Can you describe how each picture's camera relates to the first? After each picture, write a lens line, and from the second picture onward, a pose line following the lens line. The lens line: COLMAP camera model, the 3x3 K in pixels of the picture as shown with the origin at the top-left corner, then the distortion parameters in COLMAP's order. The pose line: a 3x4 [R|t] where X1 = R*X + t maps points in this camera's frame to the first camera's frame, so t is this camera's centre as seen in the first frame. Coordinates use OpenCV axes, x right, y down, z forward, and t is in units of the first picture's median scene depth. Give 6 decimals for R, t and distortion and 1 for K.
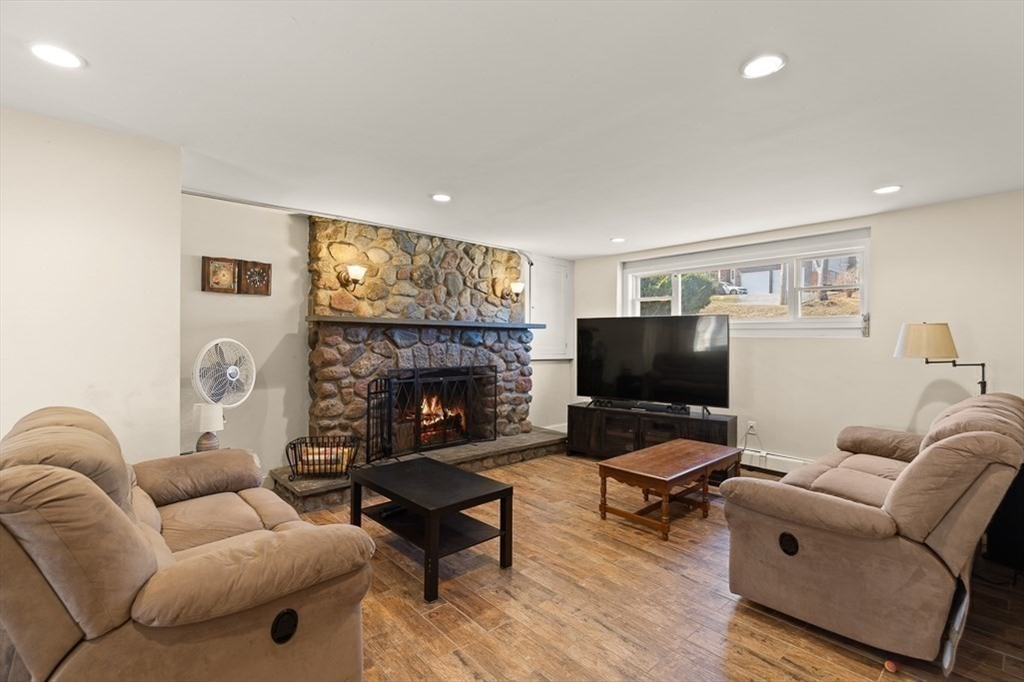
lens RADIAL K [[465.2, 0, 515.9], [0, 465.2, 340.0], [0, 0, 1]] dist [0.001946, 0.000105]
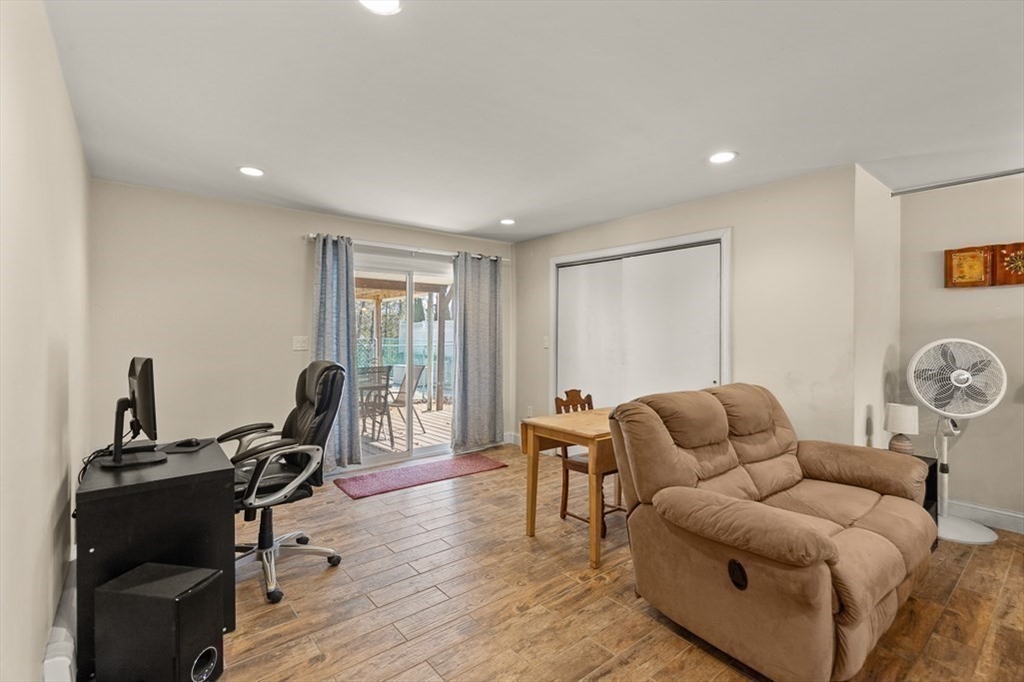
lens RADIAL K [[465.2, 0, 515.9], [0, 465.2, 340.0], [0, 0, 1]] dist [0.001946, 0.000105]
pose [[-0.046439, 0.009693, -0.998874, 0.298955], [-0.007101, 0.999924, 0.010034, -0.004022], [0.998896, 0.007559, -0.046366, 0.188469]]
